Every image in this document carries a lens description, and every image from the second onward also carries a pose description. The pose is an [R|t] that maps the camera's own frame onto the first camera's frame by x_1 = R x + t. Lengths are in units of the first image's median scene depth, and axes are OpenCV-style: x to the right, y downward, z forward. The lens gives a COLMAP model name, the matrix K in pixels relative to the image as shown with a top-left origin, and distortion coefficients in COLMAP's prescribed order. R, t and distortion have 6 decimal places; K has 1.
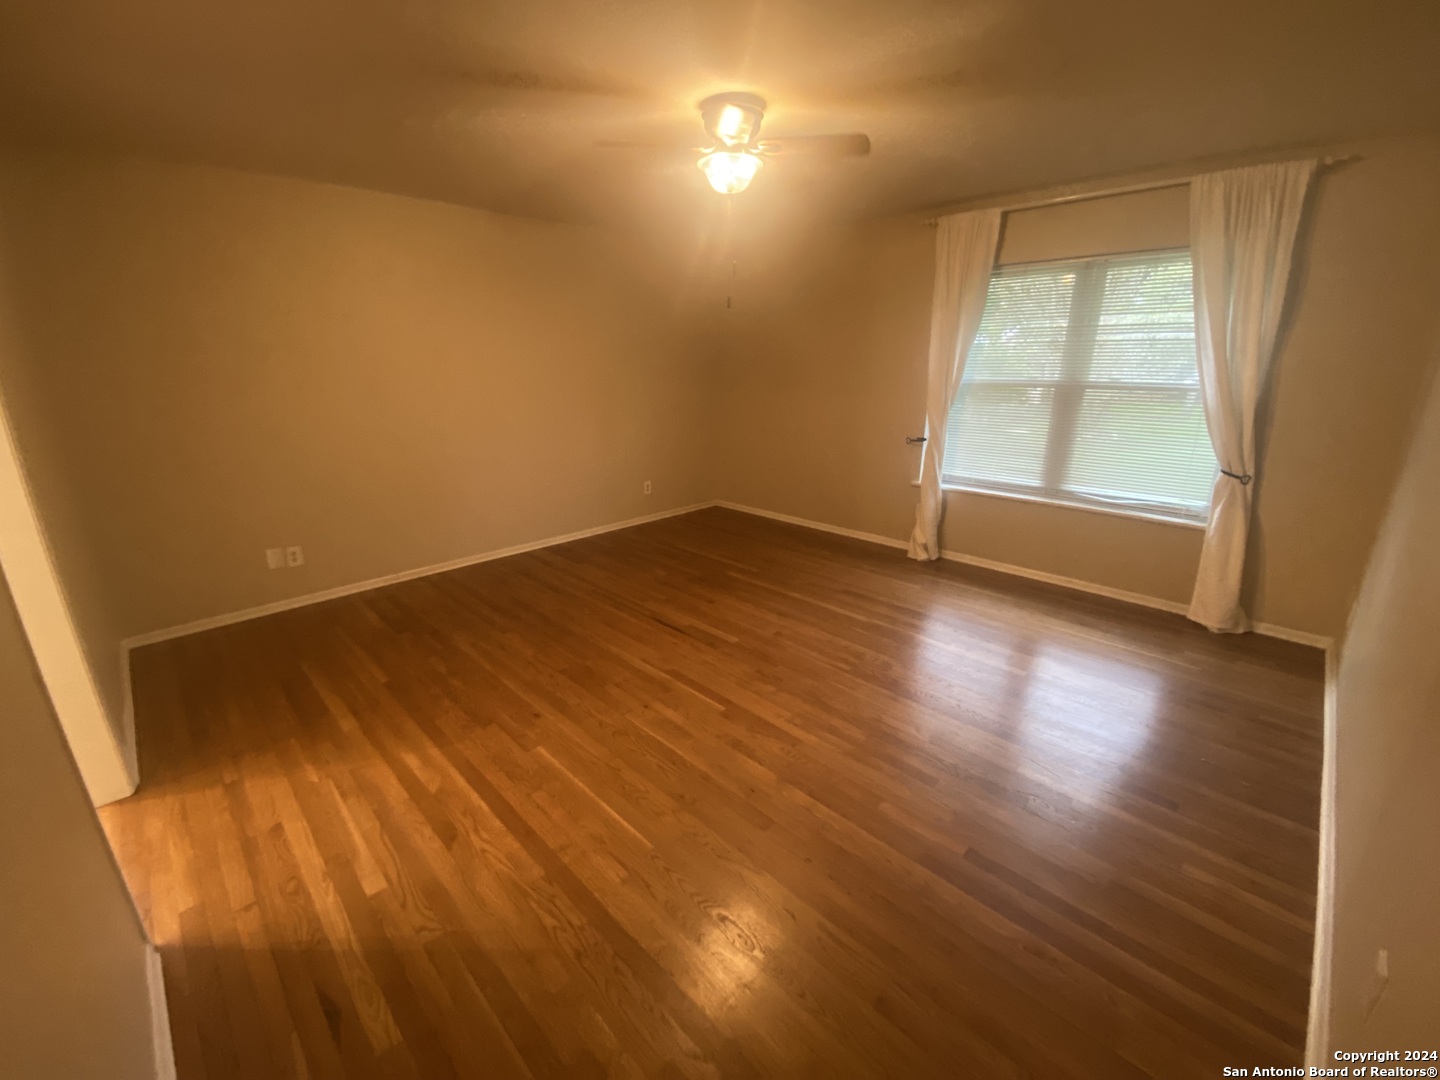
lens RADIAL K [[583.8, 0, 718.1], [0, 583.8, 542.5], [0, 0, 1]] dist [0.027152, -0.023810]
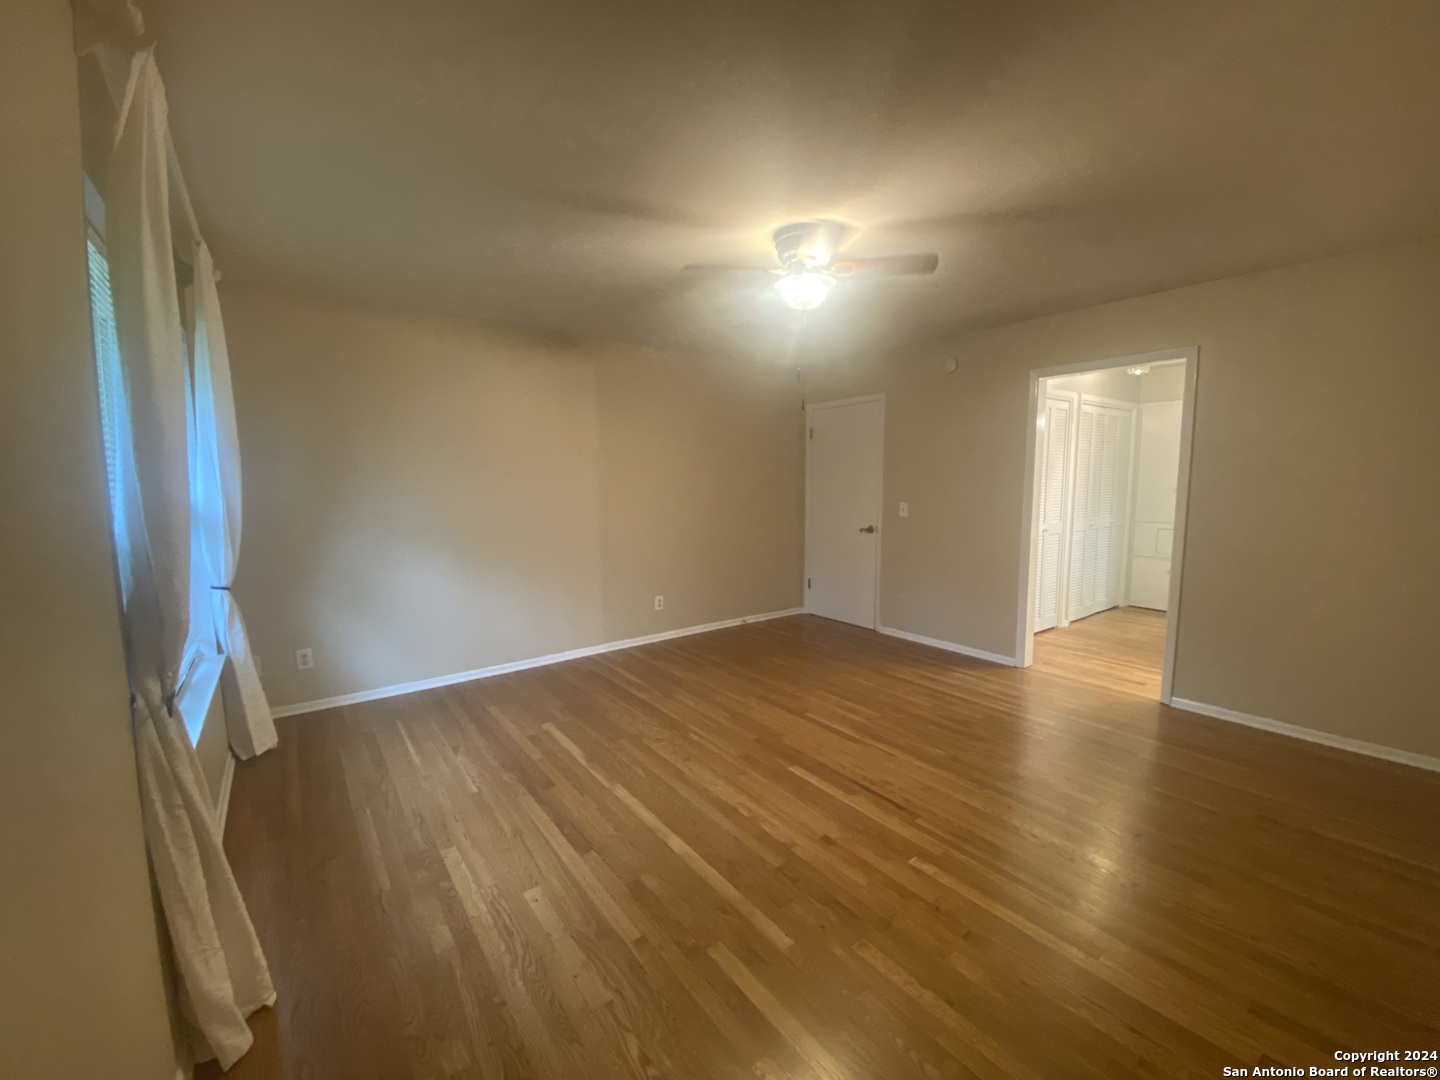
lens RADIAL K [[583.8, 0, 718.1], [0, 583.8, 542.5], [0, 0, 1]] dist [0.027152, -0.023810]
pose [[-0.989908, -0.001895, 0.141696, 0.017163], [0.055465, 0.914957, 0.399722, -0.470768], [-0.130403, 0.403547, -0.905618, 1.593745]]
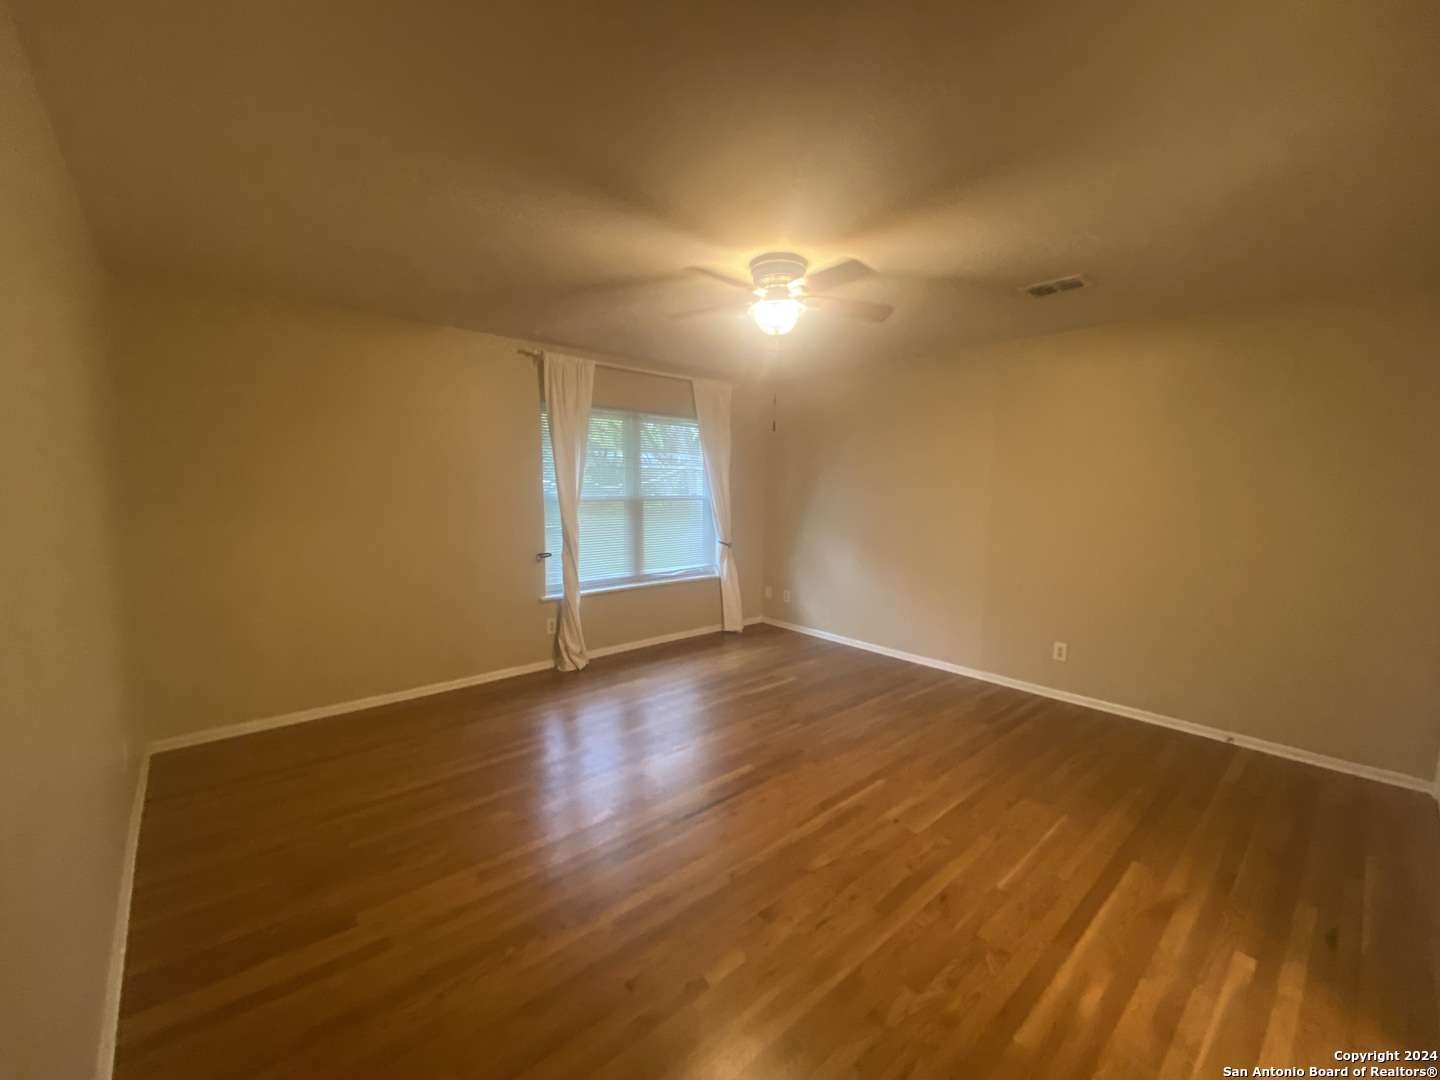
lens RADIAL K [[583.8, 0, 718.1], [0, 583.8, 542.5], [0, 0, 1]] dist [0.027152, -0.023810]
pose [[0.057390, -0.094760, 0.993845, -0.826384], [0.287946, 0.954752, 0.074405, -0.243735], [-0.955925, 0.281904, 0.082079, 0.831405]]
